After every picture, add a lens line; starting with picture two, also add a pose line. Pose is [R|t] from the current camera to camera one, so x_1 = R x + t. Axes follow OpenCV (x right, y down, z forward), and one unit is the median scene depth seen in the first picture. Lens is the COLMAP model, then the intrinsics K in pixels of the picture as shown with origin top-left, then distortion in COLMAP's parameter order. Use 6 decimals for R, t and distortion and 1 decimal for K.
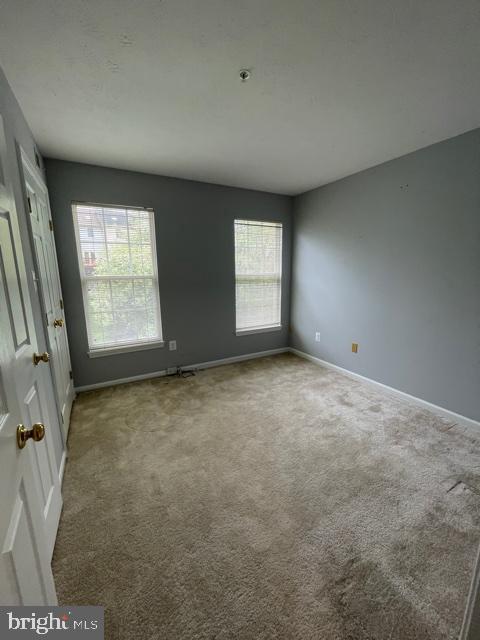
lens RADIAL K [[260.4, 0, 240.5], [0, 260.4, 319.3], [0, 0, 1]] dist [-0.003356, -0.000363]
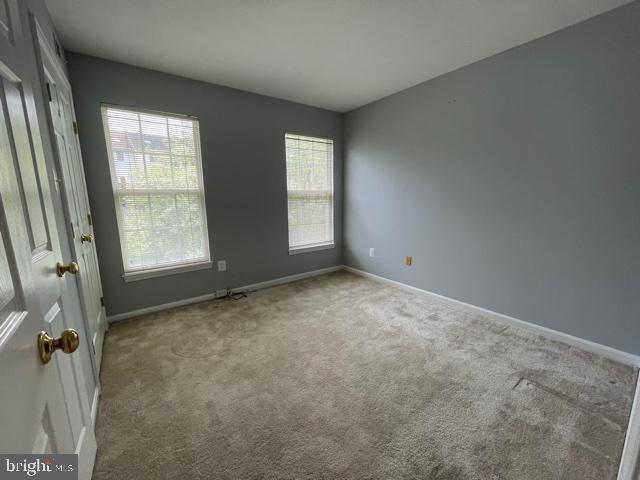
lens RADIAL K [[260.4, 0, 319.7], [0, 260.4, 240.7], [0, 0, 1]] dist [-0.003356, -0.000363]
pose [[0.991126, -0.024640, 0.130622, -0.057017], [0.027361, 0.999443, -0.019082, 0.064368], [-0.130080, 0.022487, 0.991249, 0.058611]]
